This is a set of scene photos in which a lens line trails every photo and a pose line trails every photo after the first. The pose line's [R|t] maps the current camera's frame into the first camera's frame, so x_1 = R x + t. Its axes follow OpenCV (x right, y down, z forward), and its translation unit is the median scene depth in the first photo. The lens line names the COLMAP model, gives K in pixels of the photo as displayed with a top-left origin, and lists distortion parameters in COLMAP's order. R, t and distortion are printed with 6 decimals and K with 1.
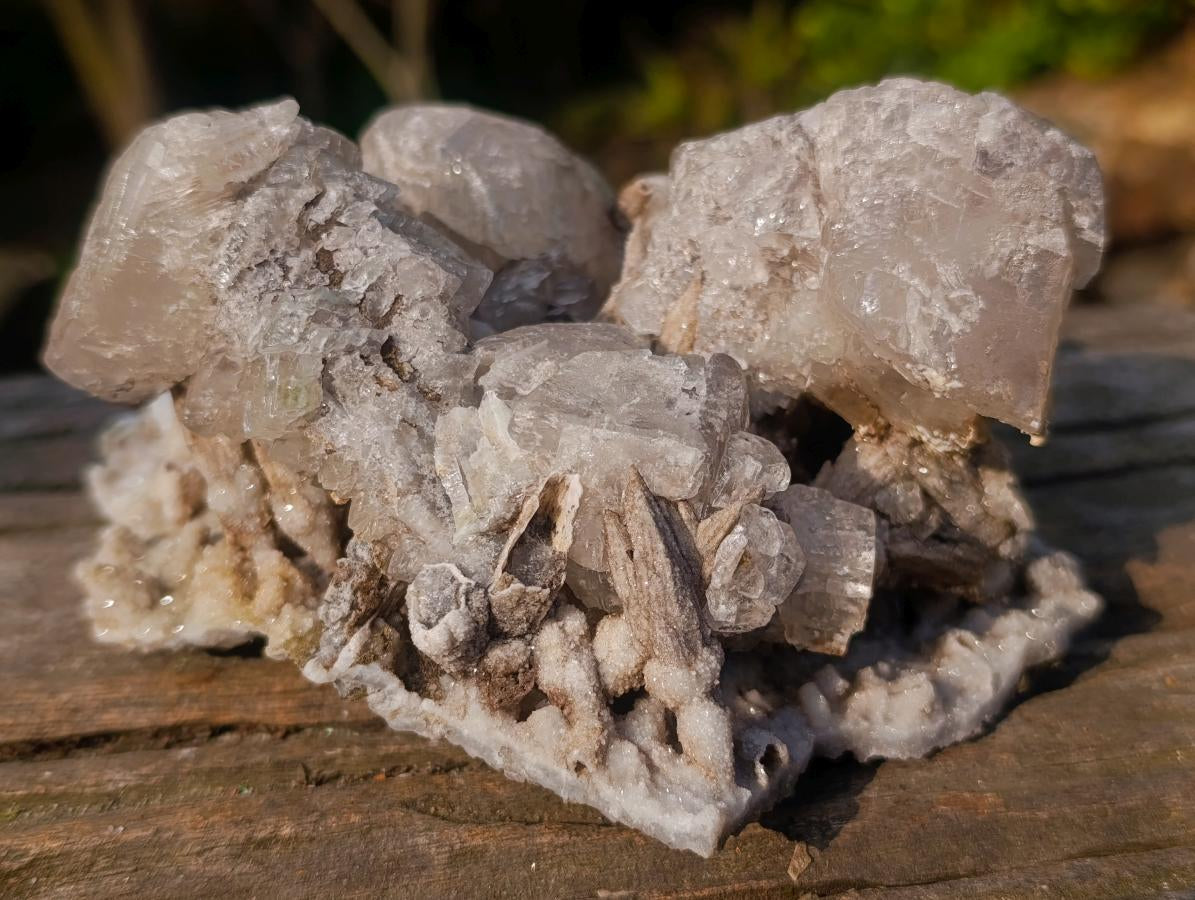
lens RADIAL K [[1535.5, 0, 597.5], [0, 1535.5, 450.0], [0, 0, 1]] dist [0.338582, -2.141587]
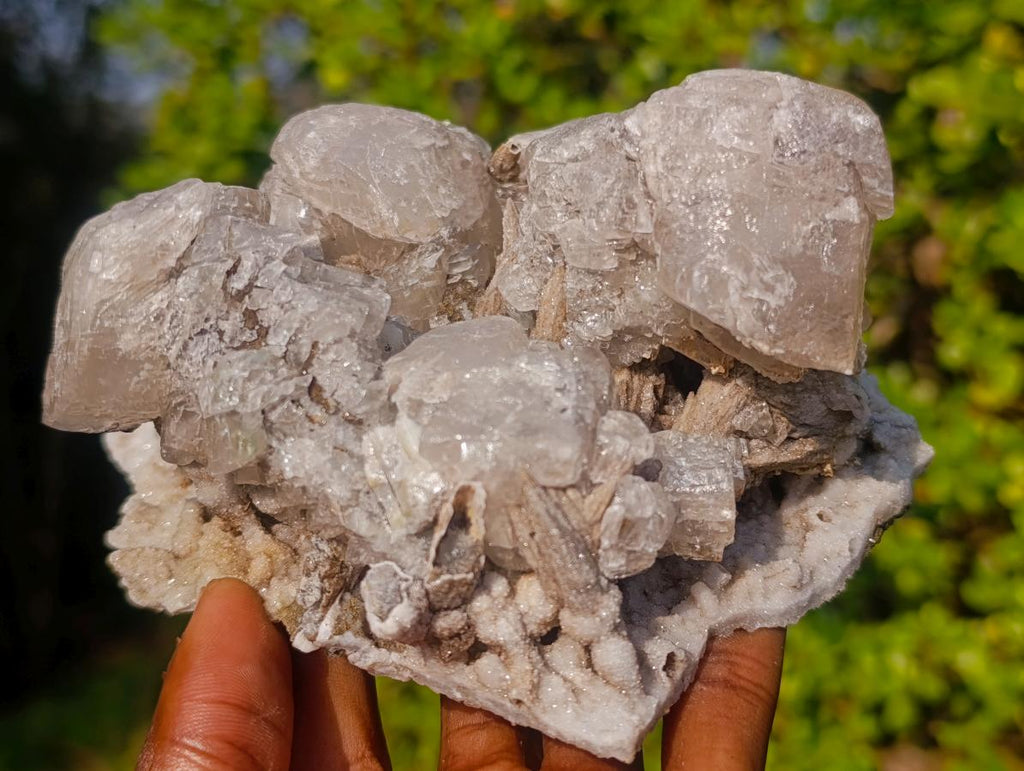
lens RADIAL K [[1315.8, 0, 512.0], [0, 1315.8, 385.5], [0, 0, 1]] dist [0.338582, -2.141587]
pose [[0.987254, -0.152469, -0.045631, 0.068078], [0.157374, 0.977969, 0.137152, -0.188230], [0.023715, -0.142585, 0.989498, -0.032142]]
